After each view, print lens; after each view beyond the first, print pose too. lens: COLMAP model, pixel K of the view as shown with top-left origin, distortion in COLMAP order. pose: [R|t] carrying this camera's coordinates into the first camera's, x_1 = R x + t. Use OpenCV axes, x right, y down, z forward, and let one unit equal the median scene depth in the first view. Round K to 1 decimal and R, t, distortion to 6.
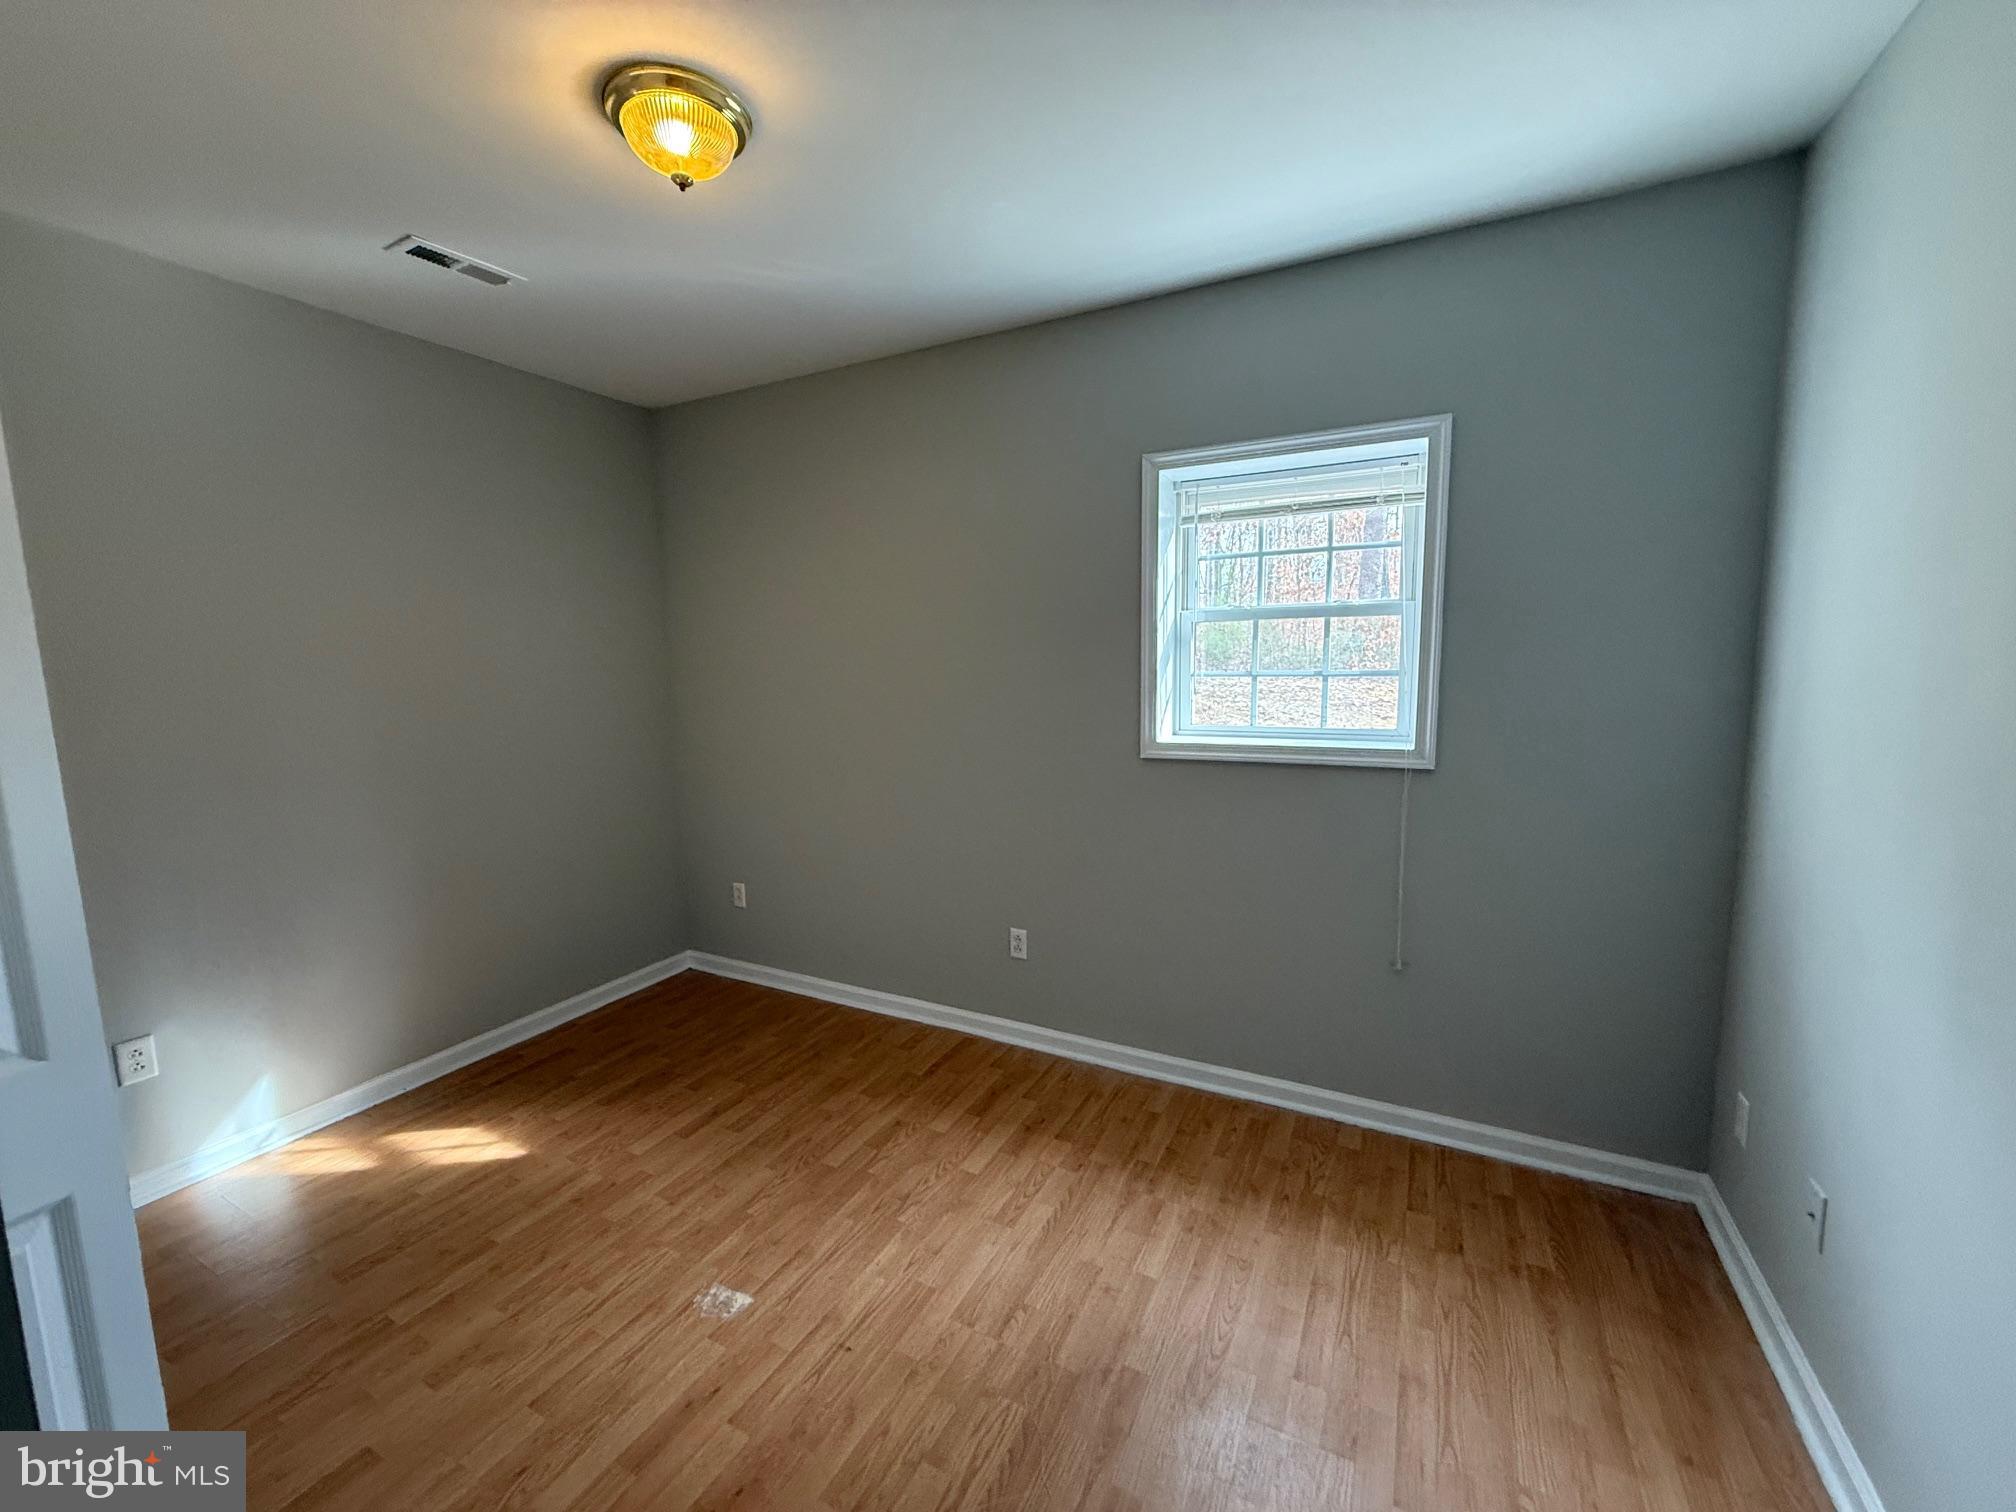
lens RADIAL K [[794.9, 0, 1004.3], [0, 794.9, 753.5], [0, 0, 1]] dist [0.002344, 0.000233]
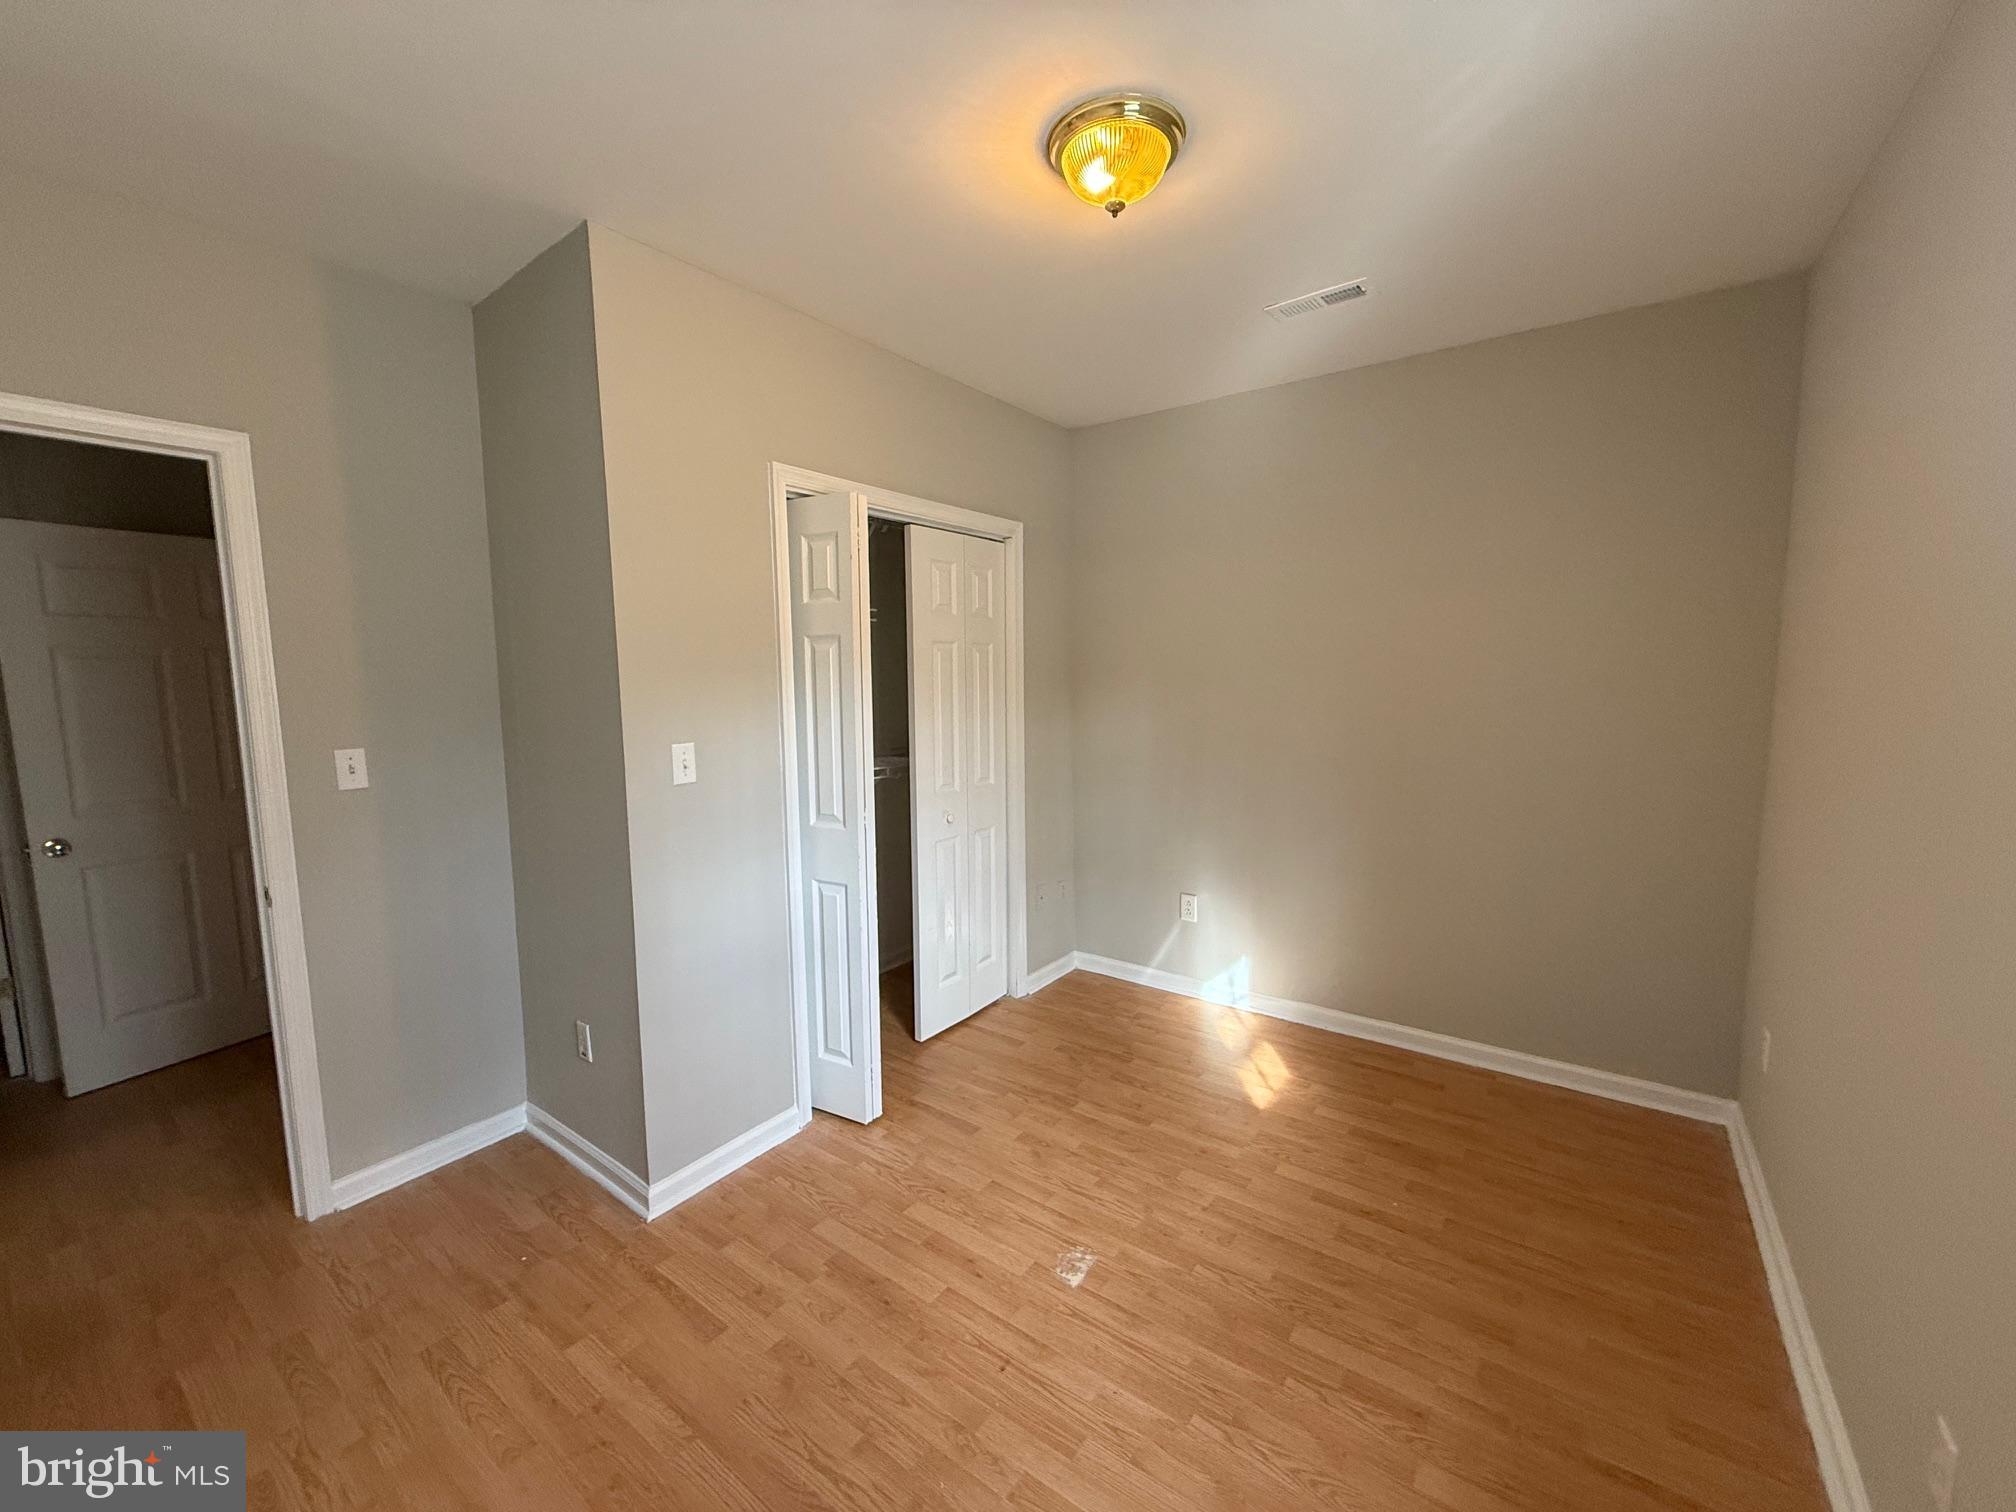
lens RADIAL K [[794.9, 0, 1002.9], [0, 794.9, 756.9], [0, 0, 1]] dist [0.002344, 0.000233]
pose [[-0.137351, 0.130661, -0.981867, 0.528013], [-0.107225, 0.983475, 0.145875, -0.116329], [0.984702, 0.125317, -0.121071, 0.793164]]
